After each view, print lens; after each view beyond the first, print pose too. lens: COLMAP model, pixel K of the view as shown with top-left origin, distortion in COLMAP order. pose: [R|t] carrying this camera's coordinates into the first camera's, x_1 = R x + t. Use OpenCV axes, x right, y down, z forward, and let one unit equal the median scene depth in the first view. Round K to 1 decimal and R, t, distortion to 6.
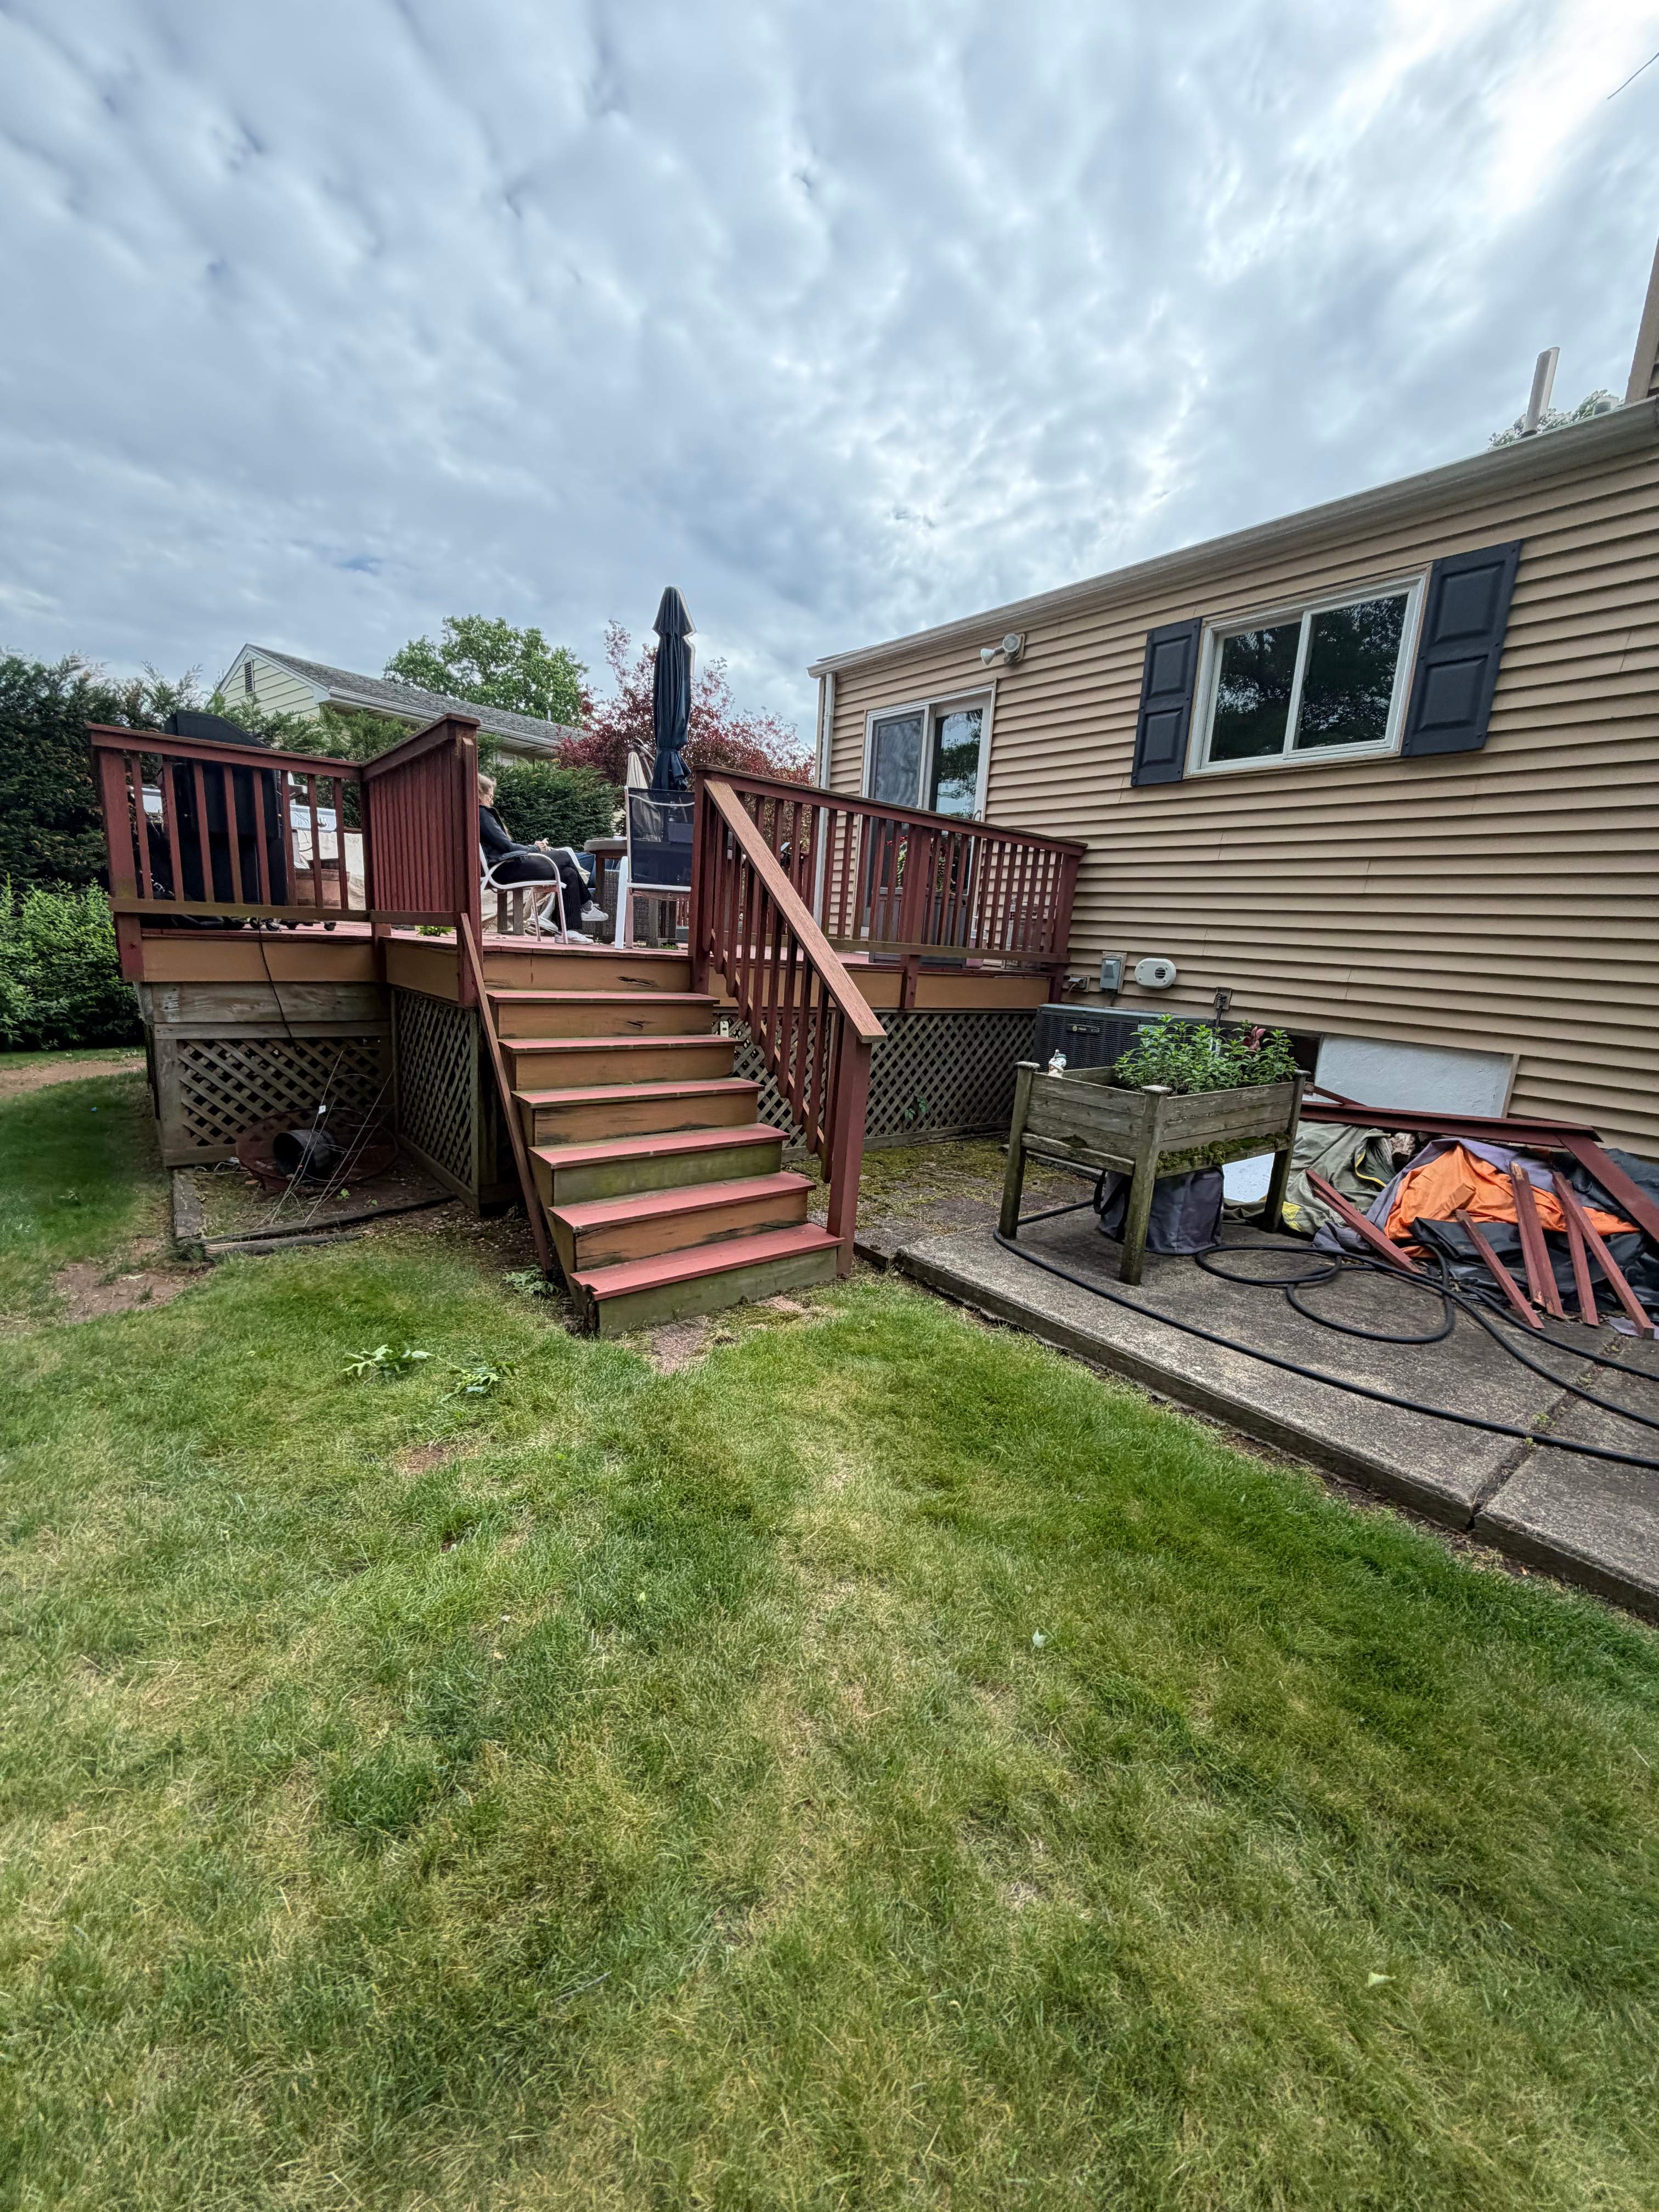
lens RADIAL K [[878.7, 0, 818.4], [0, 878.7, 1111.5], [0, 0, 1]] dist [0.003077, -0.001015]
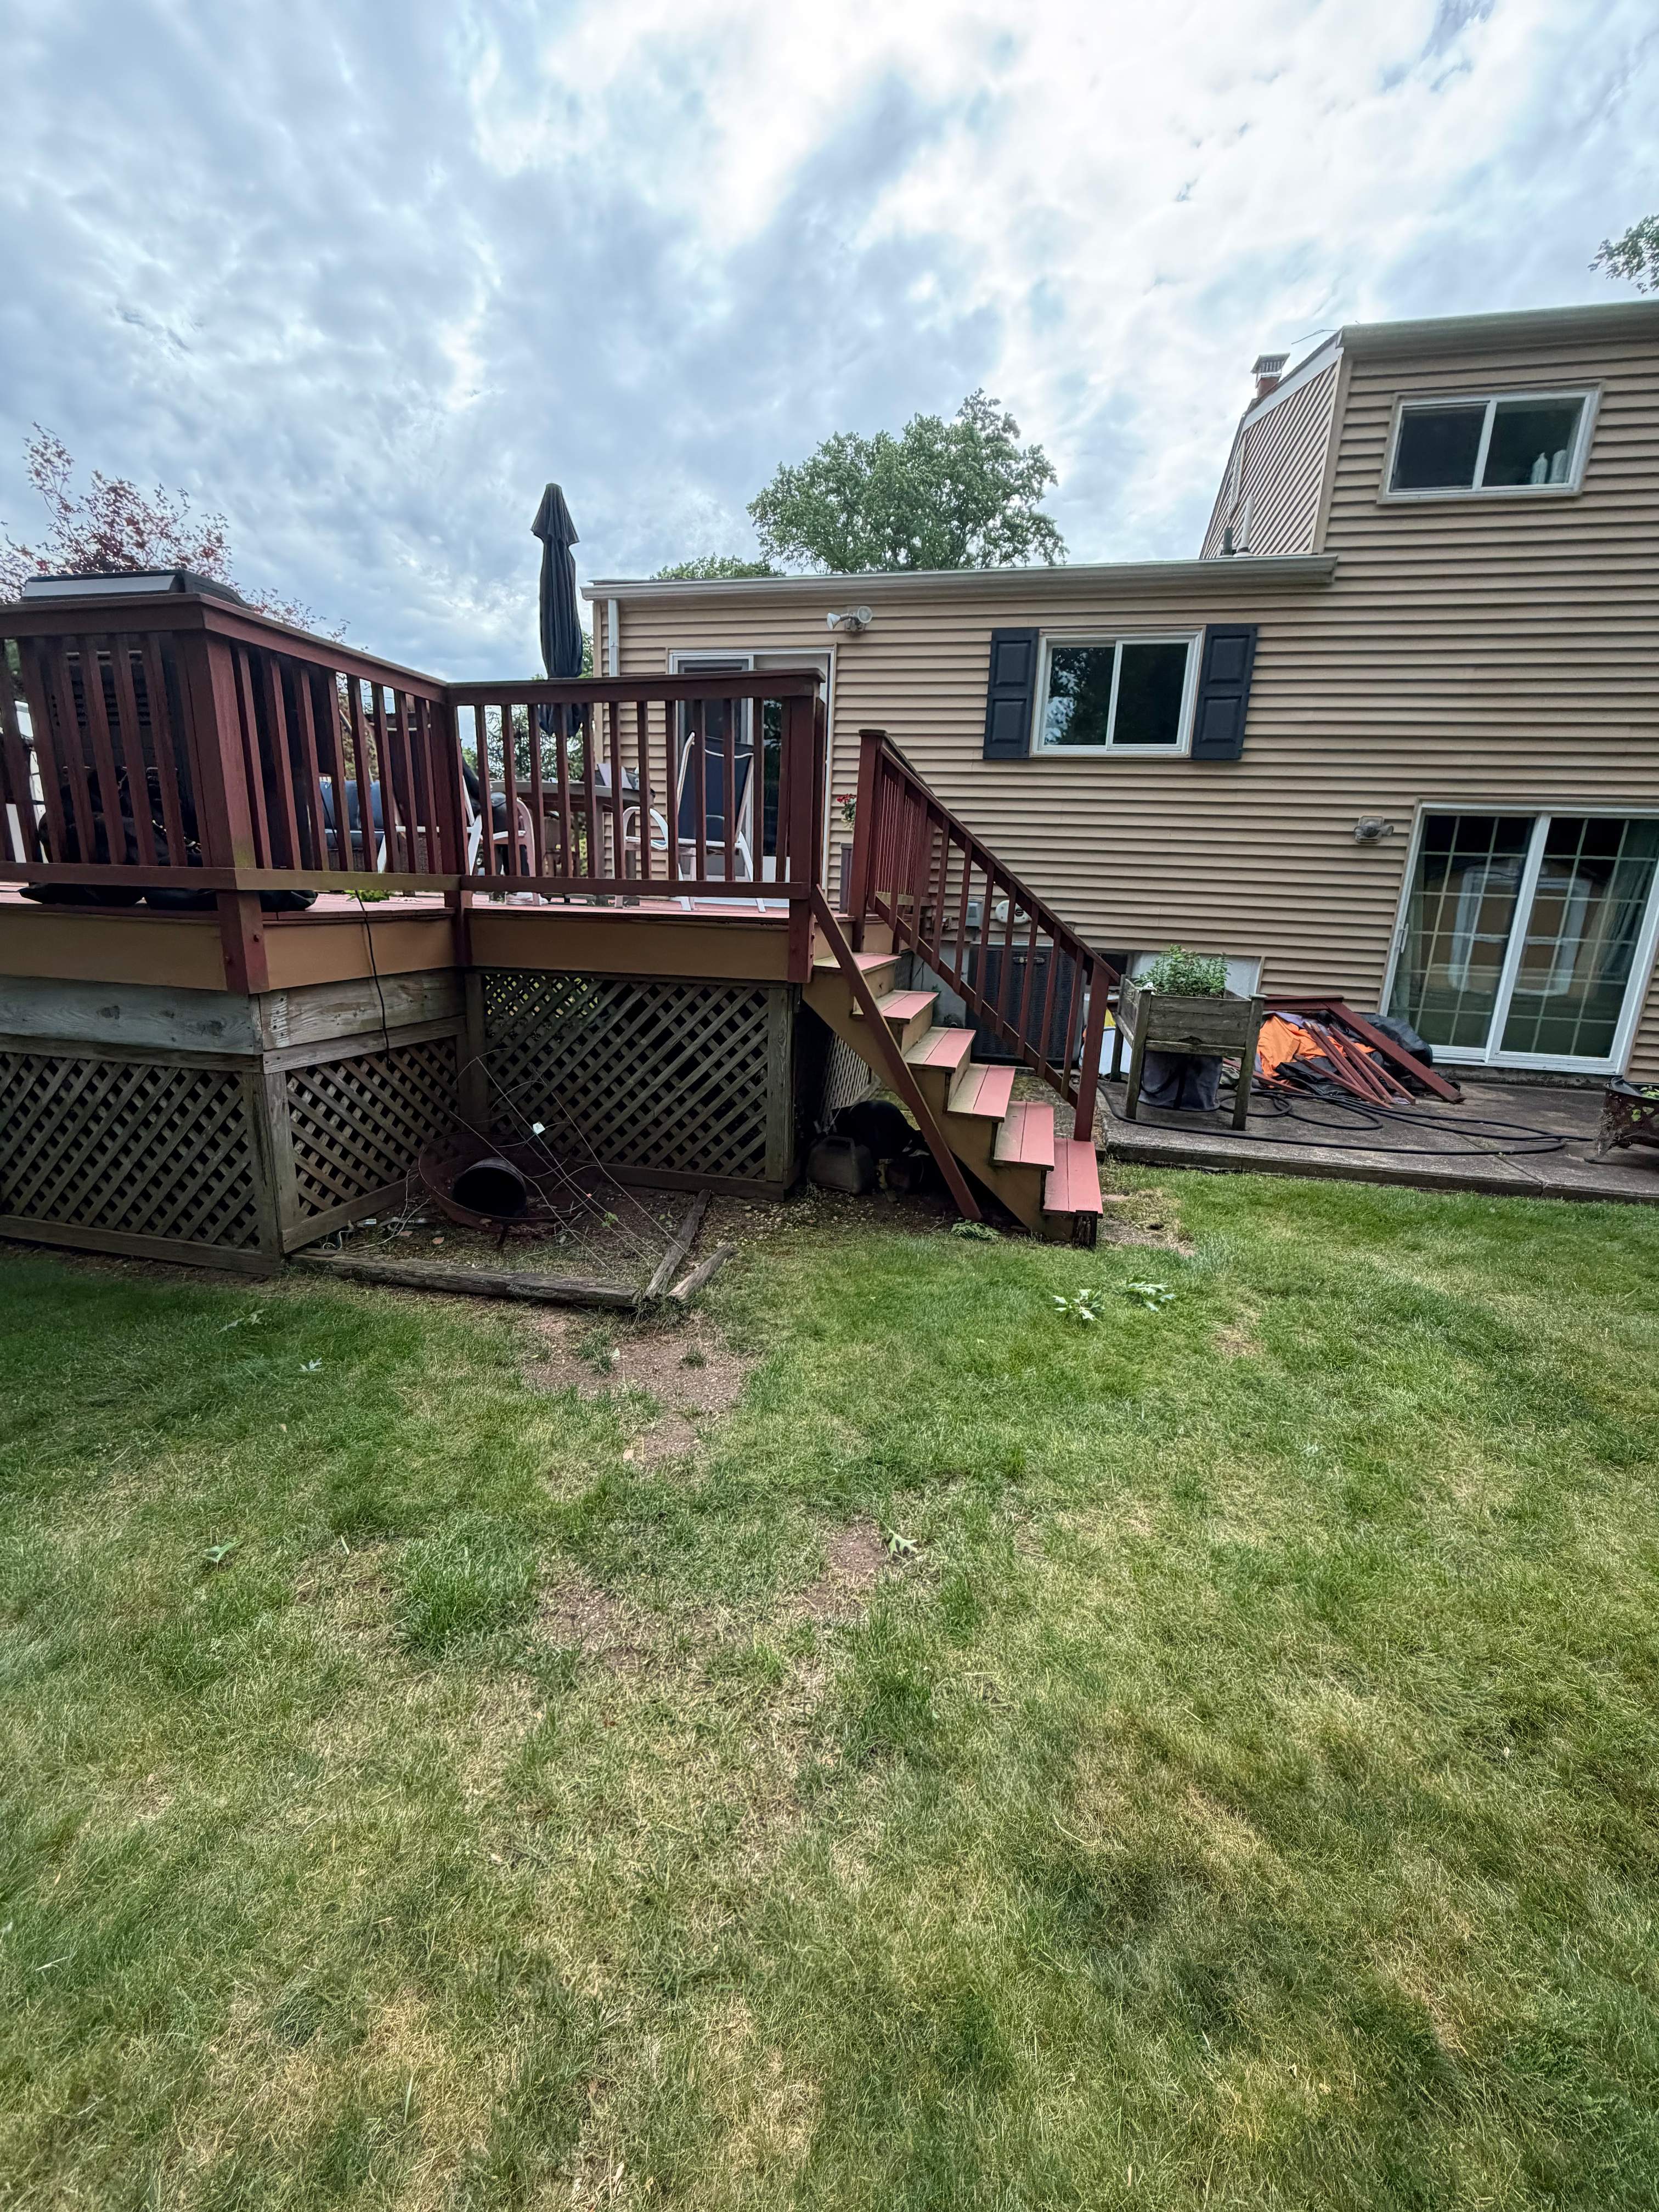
lens RADIAL K [[878.7, 0, 818.1], [0, 878.7, 1112.1], [0, 0, 1]] dist [0.003077, -0.001015]
pose [[0.787366, -0.174805, 0.591184, -0.563820], [0.129649, 0.984463, 0.118420, -0.053094], [-0.602699, -0.016593, 0.797796, 0.136143]]
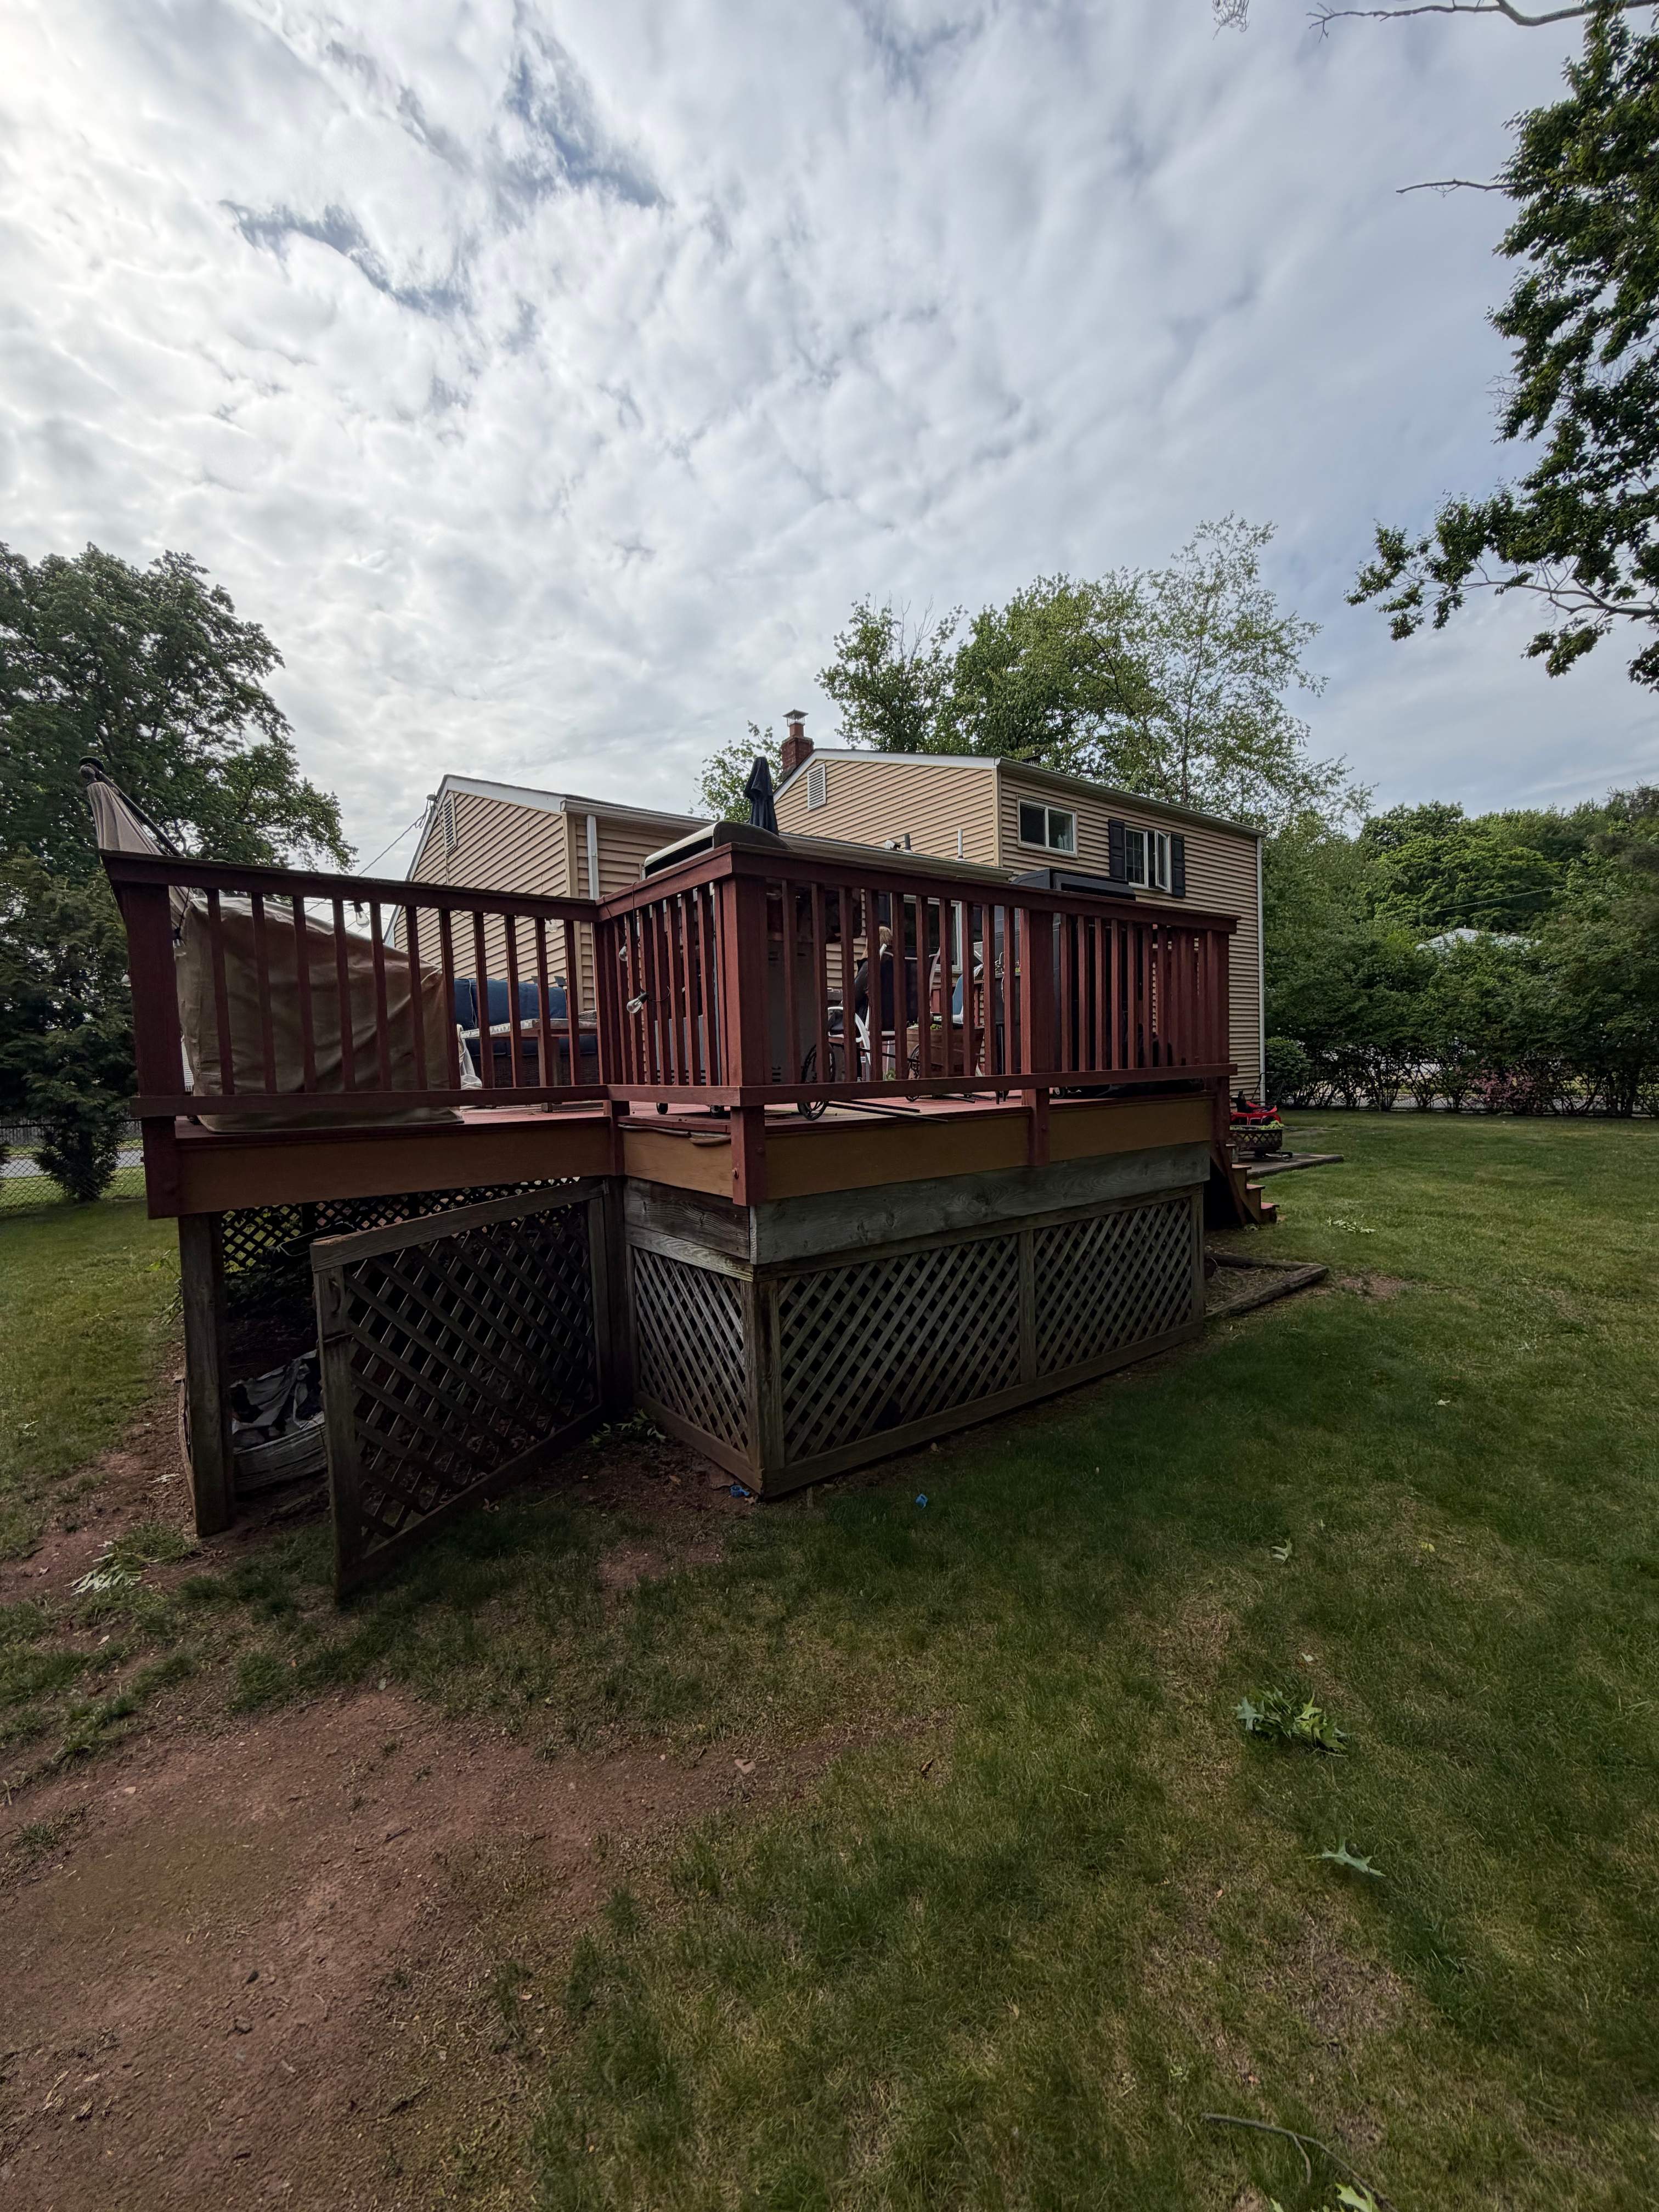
lens RADIAL K [[878.7, 0, 827.5], [0, 878.7, 1093.0], [0, 0, 1]] dist [0.003077, -0.001015]
pose [[0.012060, -0.102835, 0.994625, -1.183966], [0.236995, 0.966649, 0.097069, -0.287275], [-0.971436, 0.234550, 0.036029, 0.959756]]
